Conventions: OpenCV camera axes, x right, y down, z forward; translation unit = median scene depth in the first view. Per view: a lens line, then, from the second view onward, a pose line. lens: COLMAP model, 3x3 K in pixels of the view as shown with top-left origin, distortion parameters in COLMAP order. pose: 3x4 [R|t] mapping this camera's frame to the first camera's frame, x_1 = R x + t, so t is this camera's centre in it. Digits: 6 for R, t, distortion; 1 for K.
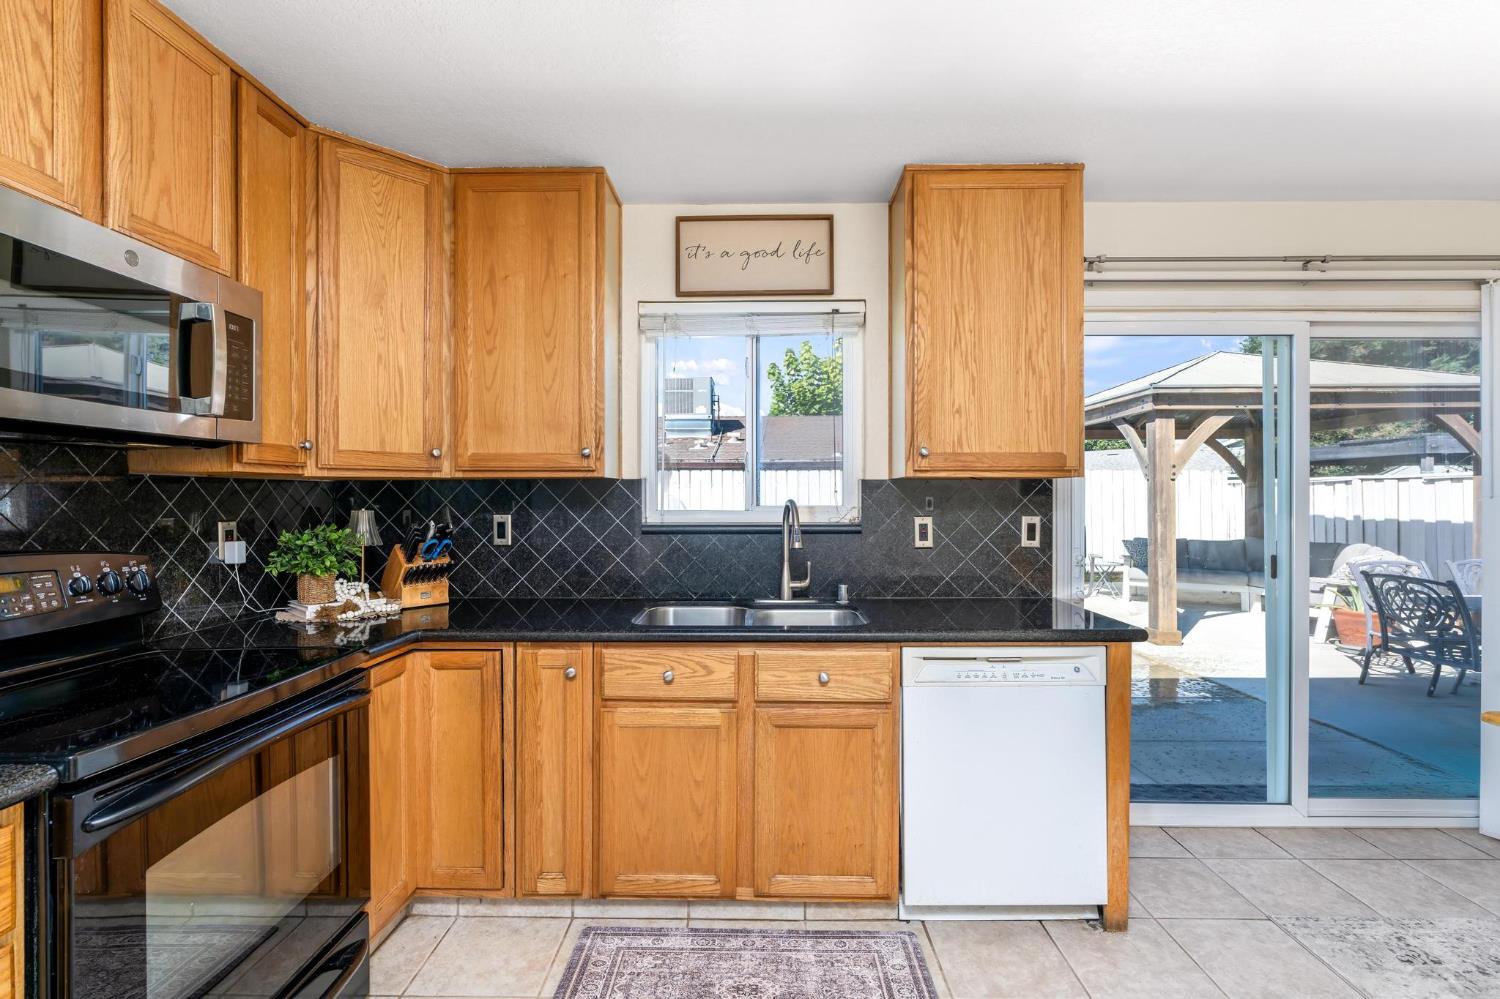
lens RADIAL K [[713.0, 0, 752.1], [0, 713.0, 495.2], [0, 0, 1]] dist [-0.001889, -0.000191]
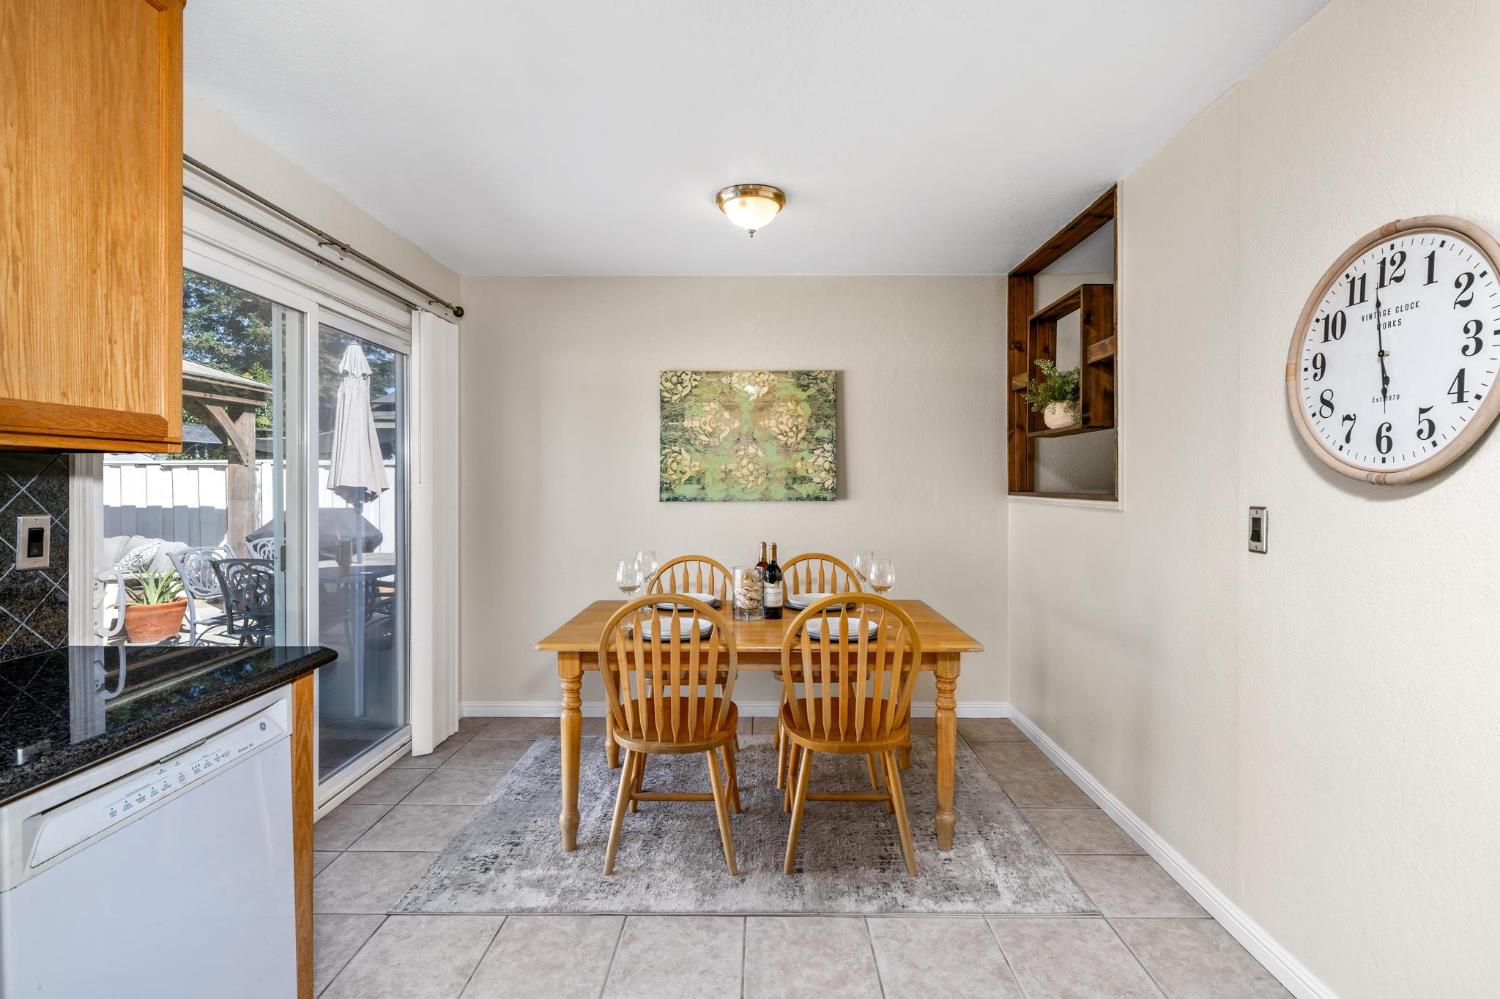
lens RADIAL K [[713.0, 0, 752.6], [0, 713.0, 490.1], [0, 0, 1]] dist [-0.001889, -0.000191]
pose [[-0.011091, -0.012466, 0.999861, -0.207337], [0.002017, 0.999920, 0.012489, 0.001953], [-0.999936, 0.002156, -0.011065, 0.427600]]
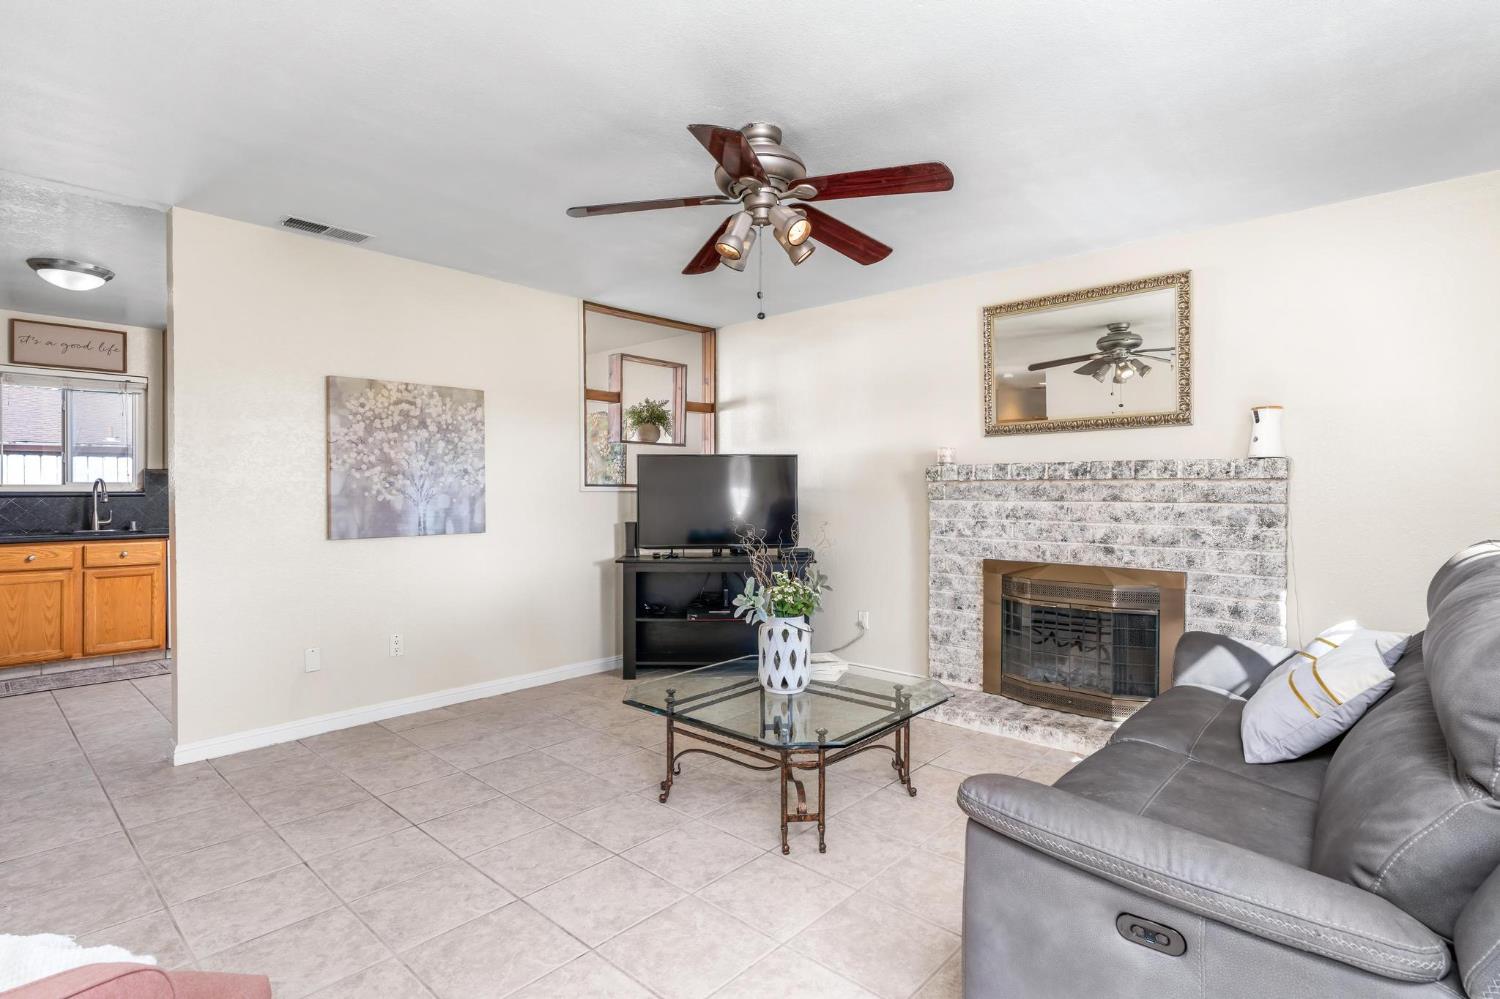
lens RADIAL K [[729.5, 0, 751.3], [0, 729.5, 492.4], [0, 0, 1]] dist [-0.000593, 0.000092]
pose [[0.660203, 0.000398, 0.751087, -0.269527], [-0.003954, 0.999988, 0.002946, 0.030472], [-0.751077, -0.004915, 0.660196, -1.686118]]
